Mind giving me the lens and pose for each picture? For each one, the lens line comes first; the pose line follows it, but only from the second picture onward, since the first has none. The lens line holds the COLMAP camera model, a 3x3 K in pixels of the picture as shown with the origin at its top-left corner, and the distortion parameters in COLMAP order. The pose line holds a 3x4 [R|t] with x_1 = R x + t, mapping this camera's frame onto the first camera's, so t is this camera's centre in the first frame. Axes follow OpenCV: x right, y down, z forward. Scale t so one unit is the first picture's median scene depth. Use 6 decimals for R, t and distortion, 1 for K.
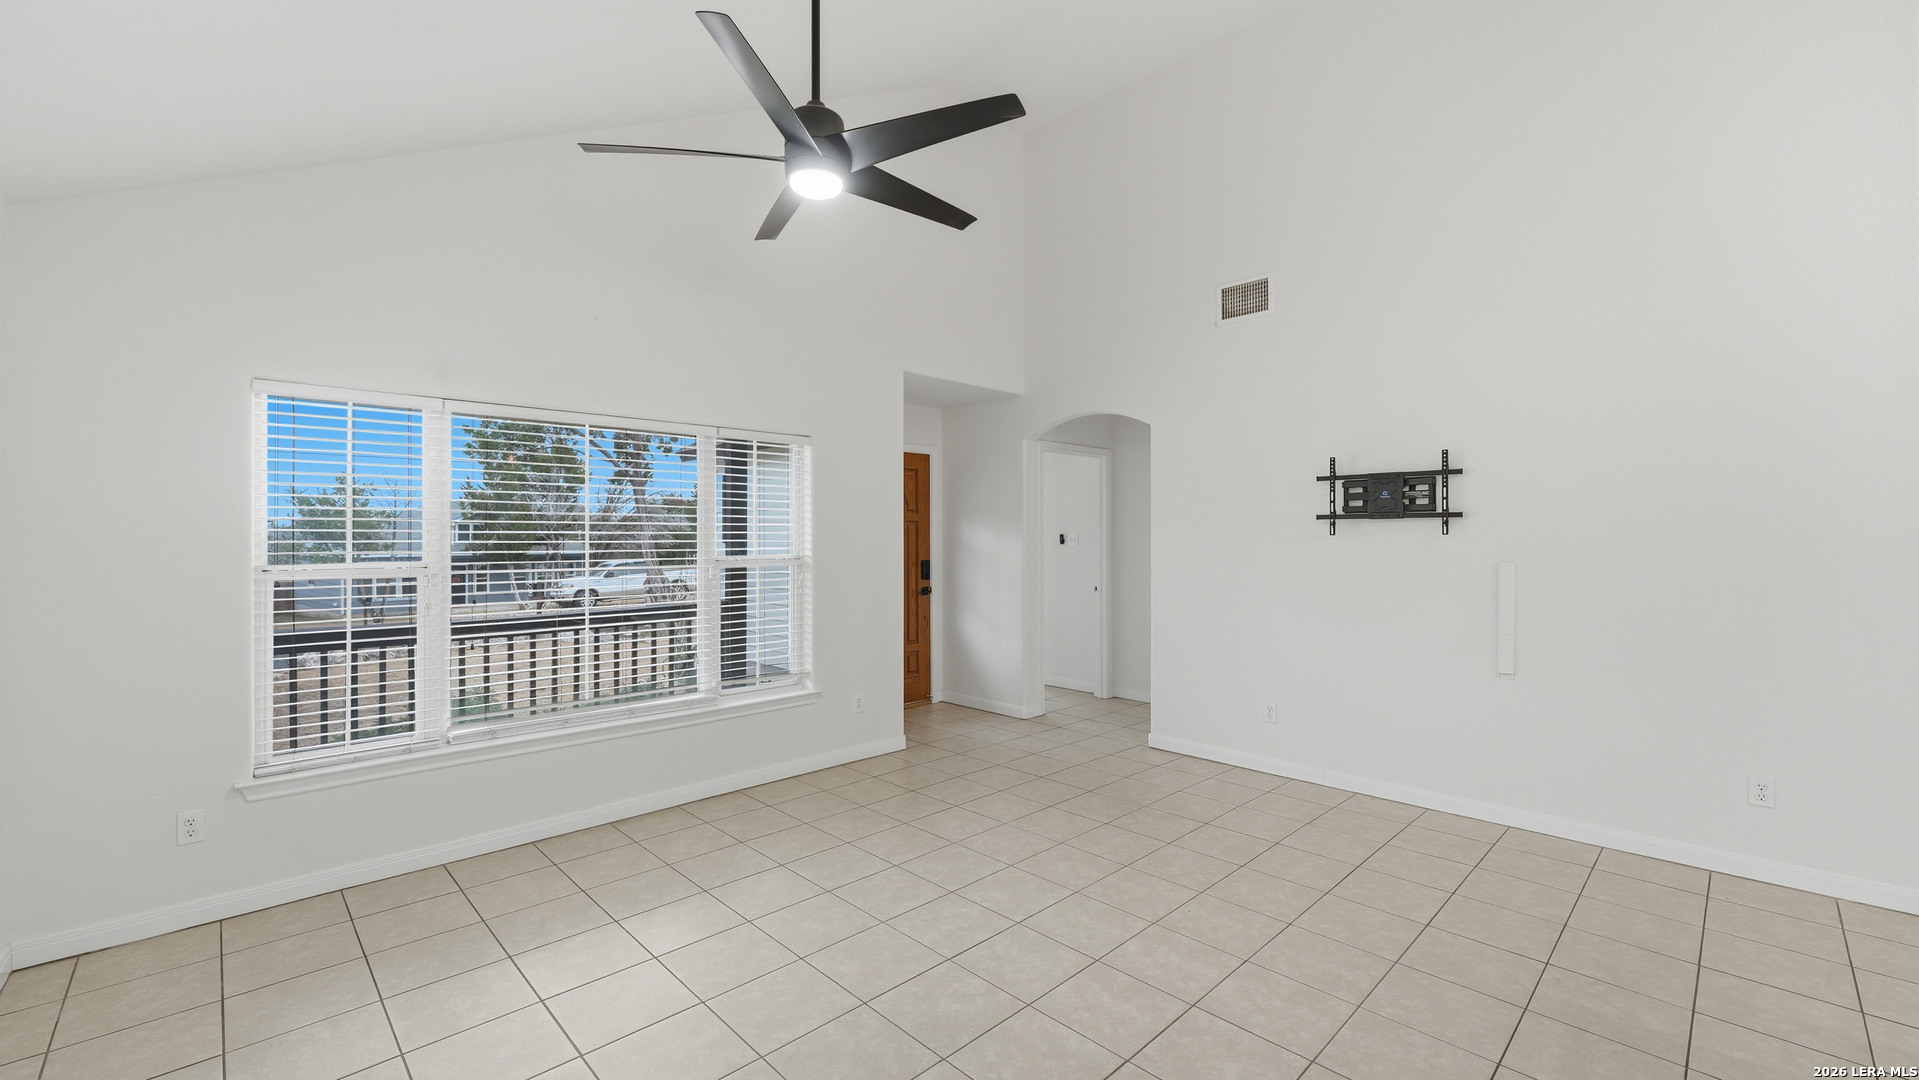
lens RADIAL K [[769.5, 0, 959.5], [0, 769.5, 540.0], [0, 0, 1]] dist [-0.000975, 0.000179]
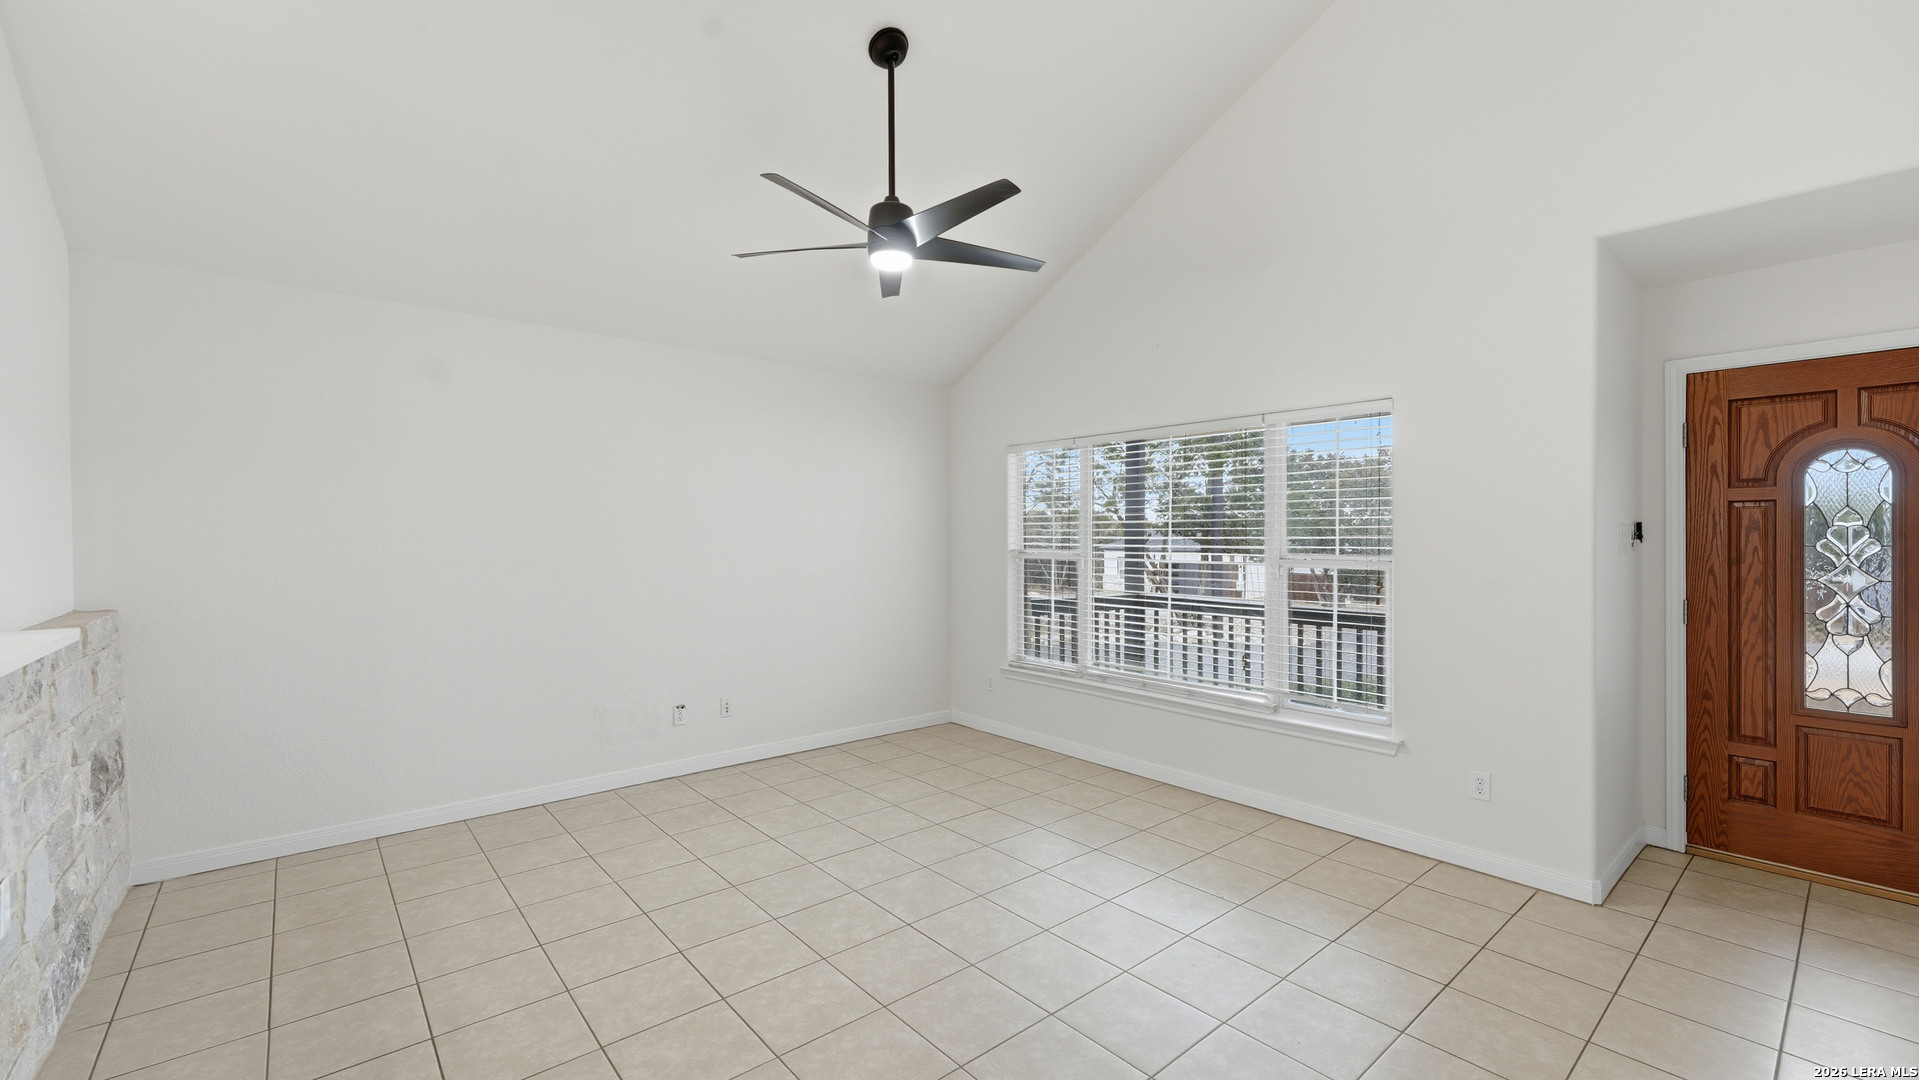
lens RADIAL K [[783.0, 0, 959.5], [0, 783.0, 540.0], [0, 0, 1]] dist [0.001359, 0.000070]
pose [[-0.063791, 0.004846, -0.997951, 0.640152], [-0.003944, 0.999979, 0.005108, 0.001414], [0.997955, 0.004262, -0.063771, 0.680426]]
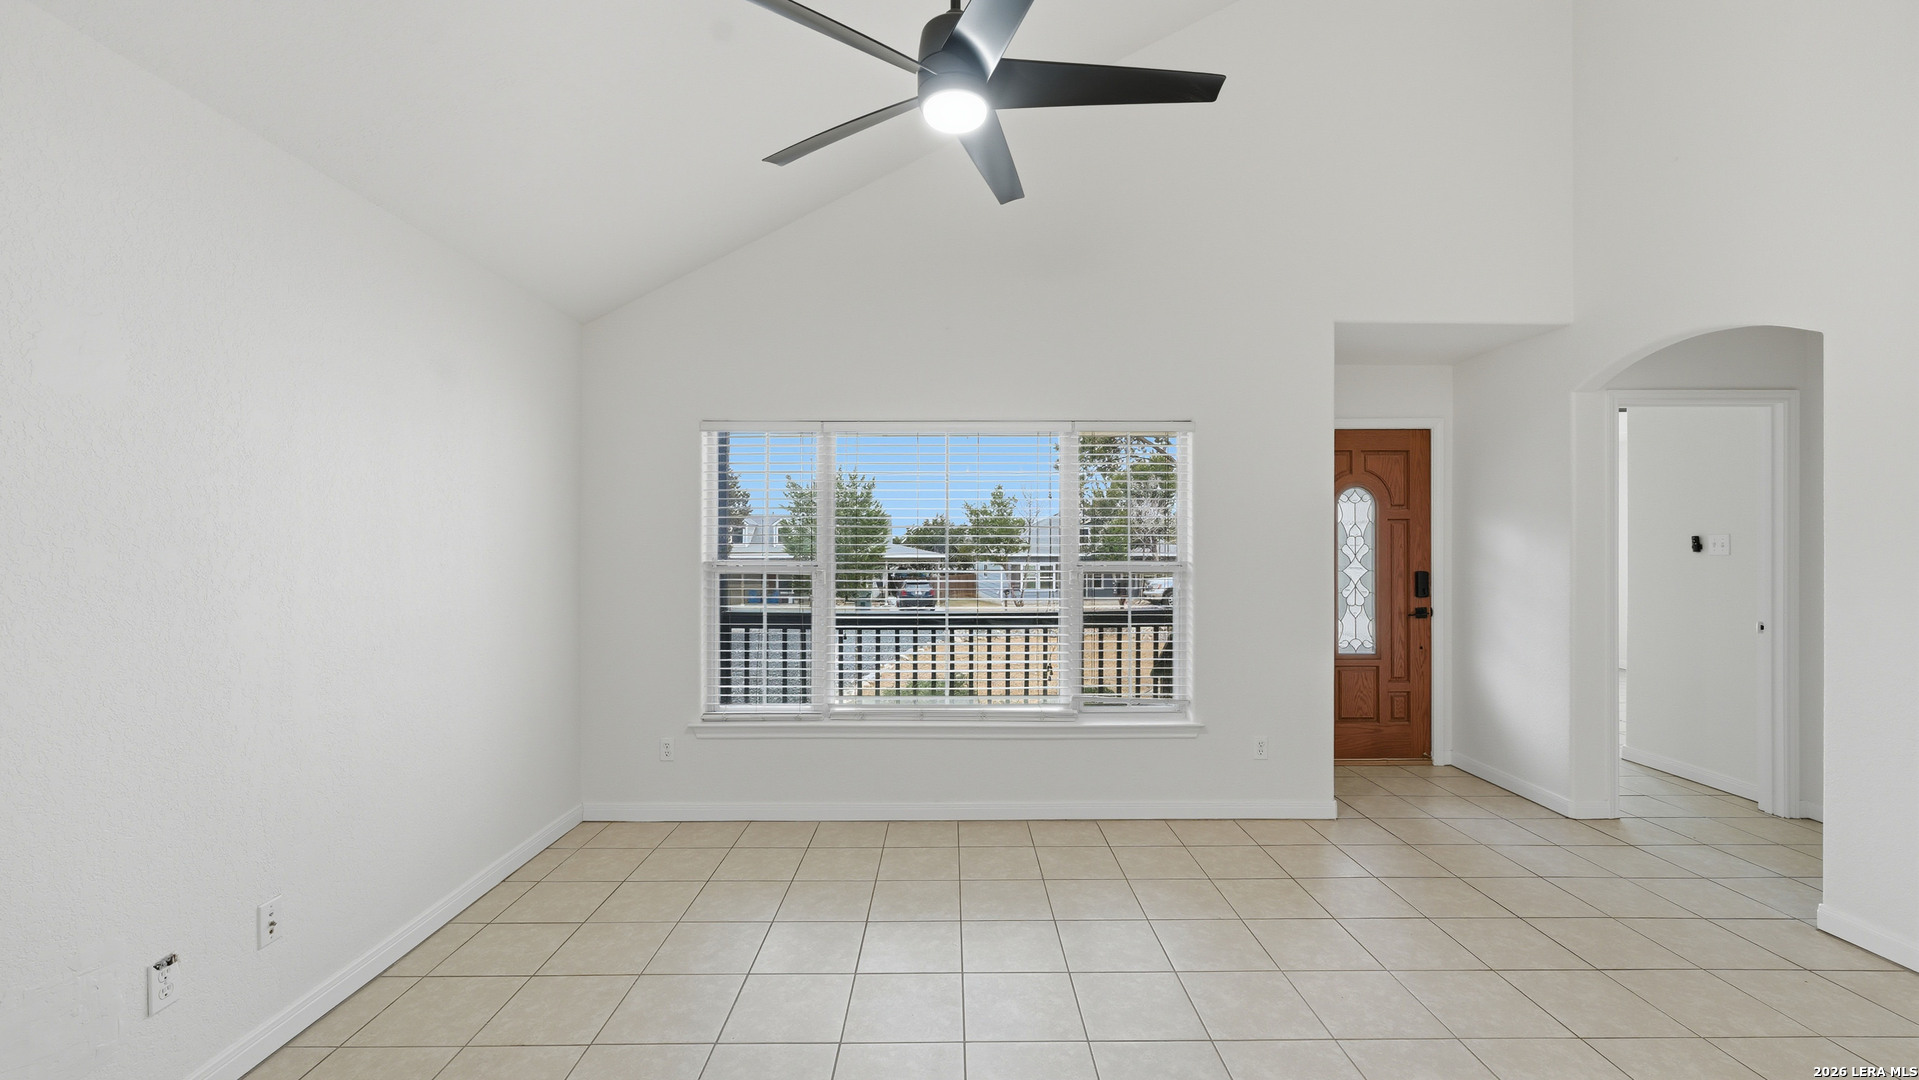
lens RADIAL K [[773.3, 0, 961.0], [0, 773.3, 541.9], [0, 0, 1]] dist [-0.000763, -0.000030]
pose [[0.725211, 0.002260, -0.688523, 0.222848], [-0.003298, 0.999995, -0.000191, -0.001033], [0.688519, 0.002409, 0.725214, 0.229530]]
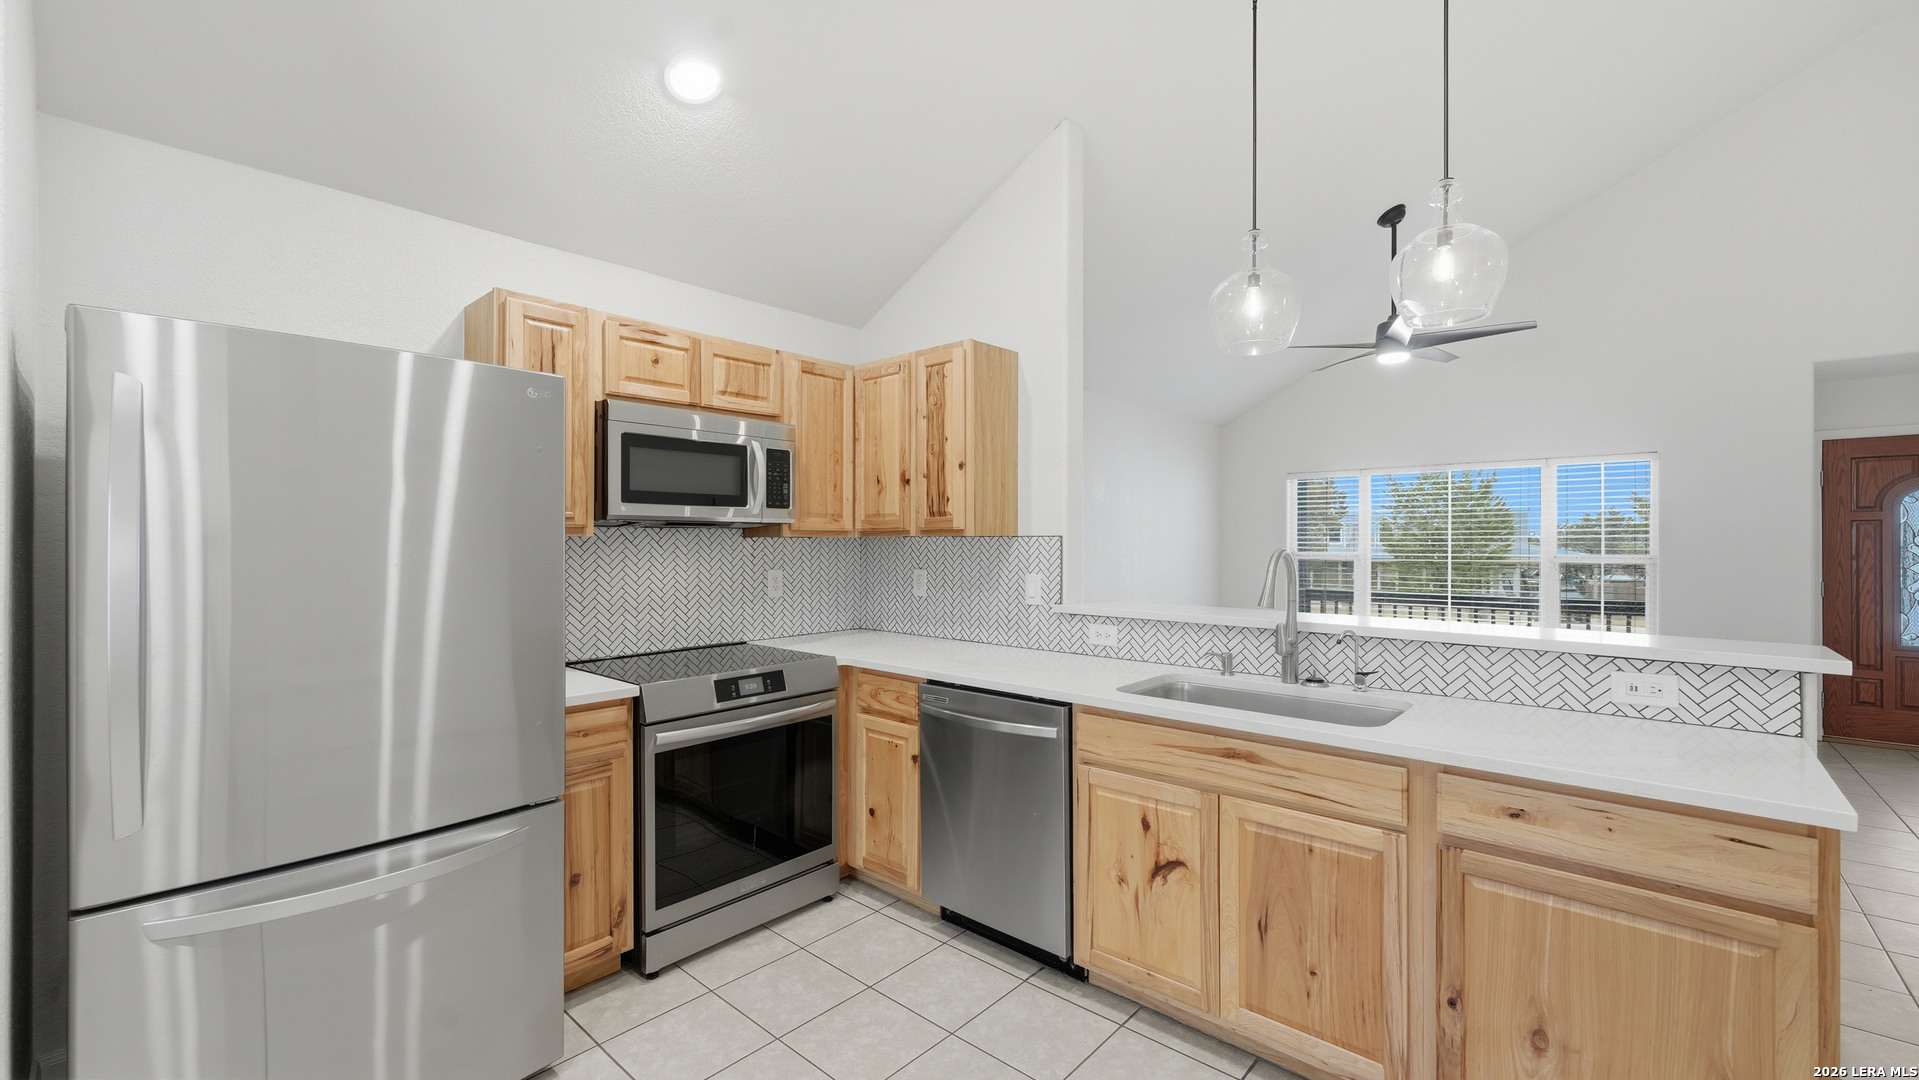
lens RADIAL K [[776.0, 0, 956.1], [0, 776.0, 543.2], [0, 0, 1]] dist [-0.000186, 0.000408]
pose [[0.069628, 0.003701, -0.997566, 0.958742], [-0.002348, 0.999991, 0.003546, 0.000102], [0.997570, 0.002096, 0.069636, -0.132506]]
